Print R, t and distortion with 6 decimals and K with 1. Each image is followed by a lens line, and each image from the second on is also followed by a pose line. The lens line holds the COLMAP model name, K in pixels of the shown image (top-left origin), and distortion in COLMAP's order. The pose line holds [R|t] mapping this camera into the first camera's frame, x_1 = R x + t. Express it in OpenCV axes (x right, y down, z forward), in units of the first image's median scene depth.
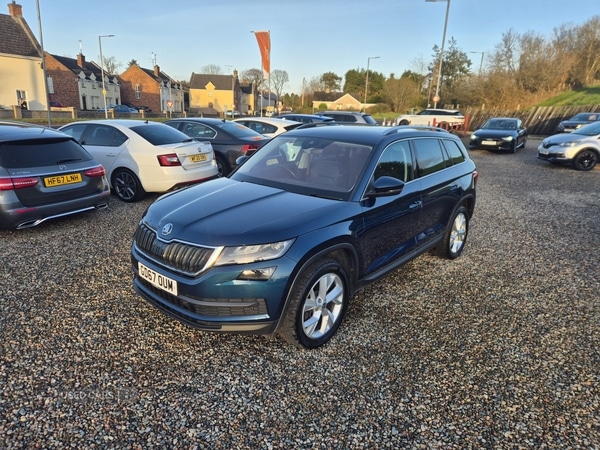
lens RADIAL K [[404.4, 0, 294.9], [0, 404.4, 224.8], [0, 0, 1]] dist [0.060231, -0.047577]
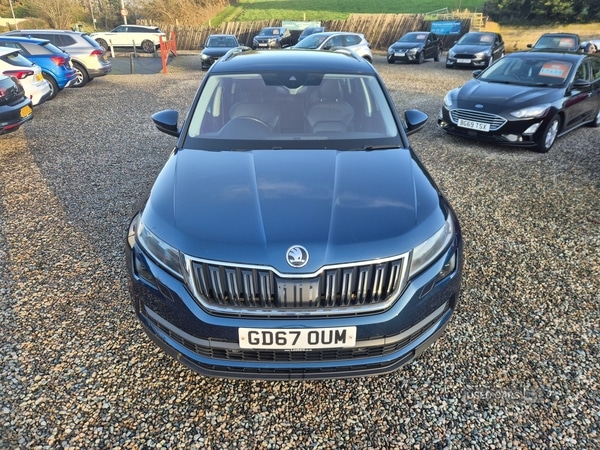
lens RADIAL K [[404.4, 0, 299.1], [0, 404.4, 219.4], [0, 0, 1]] dist [0.060231, -0.047577]
pose [[0.724922, -0.312394, 0.613920, -0.117699], [0.205638, 0.948754, 0.239956, -0.032341], [-0.657420, -0.047705, 0.752013, 0.099210]]
